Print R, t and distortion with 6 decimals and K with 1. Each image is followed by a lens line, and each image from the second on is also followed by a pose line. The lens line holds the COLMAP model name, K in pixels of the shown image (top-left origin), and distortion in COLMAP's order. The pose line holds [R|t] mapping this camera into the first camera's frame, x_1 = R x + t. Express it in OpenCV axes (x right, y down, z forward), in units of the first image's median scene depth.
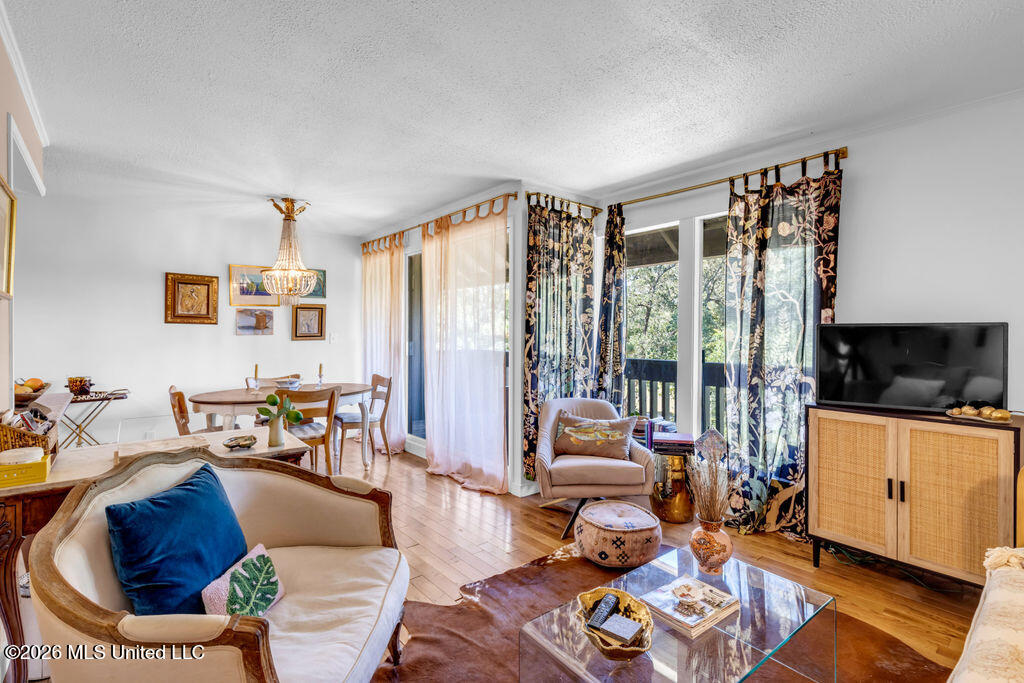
lens RADIAL K [[469.4, 0, 516.5], [0, 469.4, 335.0], [0, 0, 1]] dist [0.004718, -0.002055]
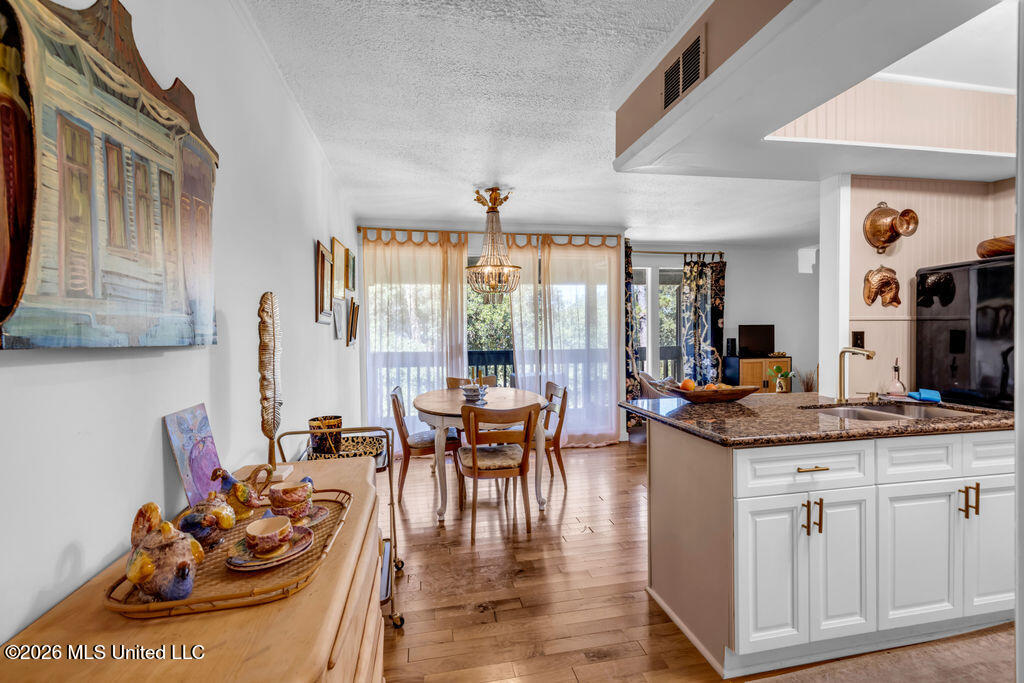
lens RADIAL K [[469.4, 0, 513.4], [0, 469.4, 339.1], [0, 0, 1]] dist [0.004718, -0.002055]
pose [[0.482070, -0.022534, 0.875843, -1.735969], [0.019035, 0.999703, 0.015244, -0.009404], [-0.875926, 0.009323, 0.482356, 0.702535]]
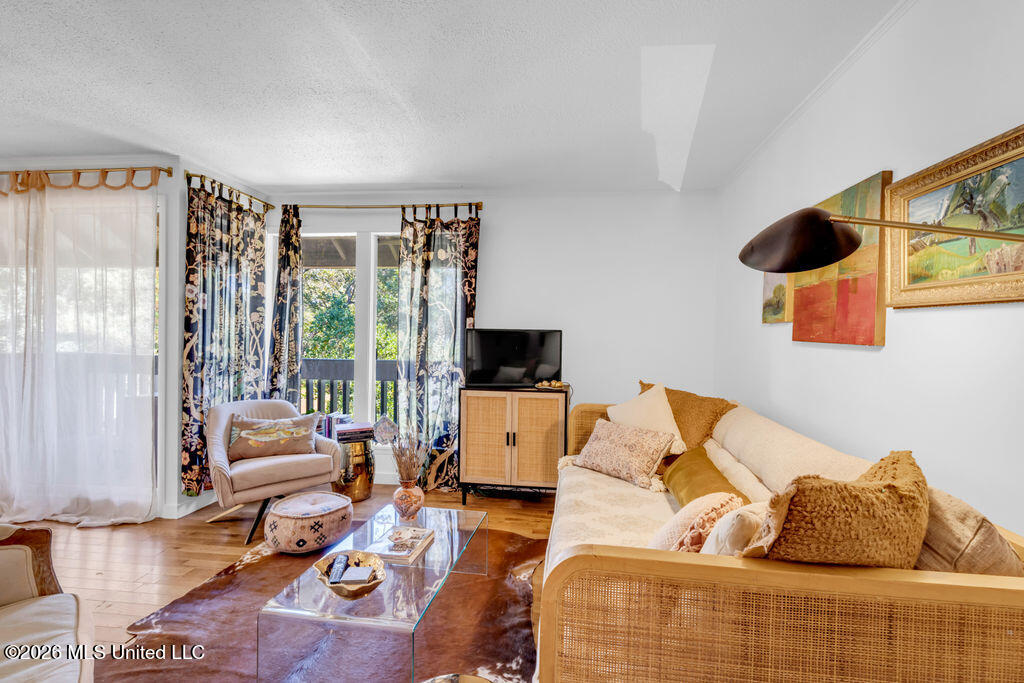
lens RADIAL K [[469.4, 0, 516.0], [0, 469.4, 339.7], [0, 0, 1]] dist [0.004718, -0.002055]
pose [[0.732672, 0.004213, 0.680569, -0.155089], [-0.009946, 0.999940, 0.004518, 0.001106], [-0.680509, -0.010079, 0.732670, -0.086071]]
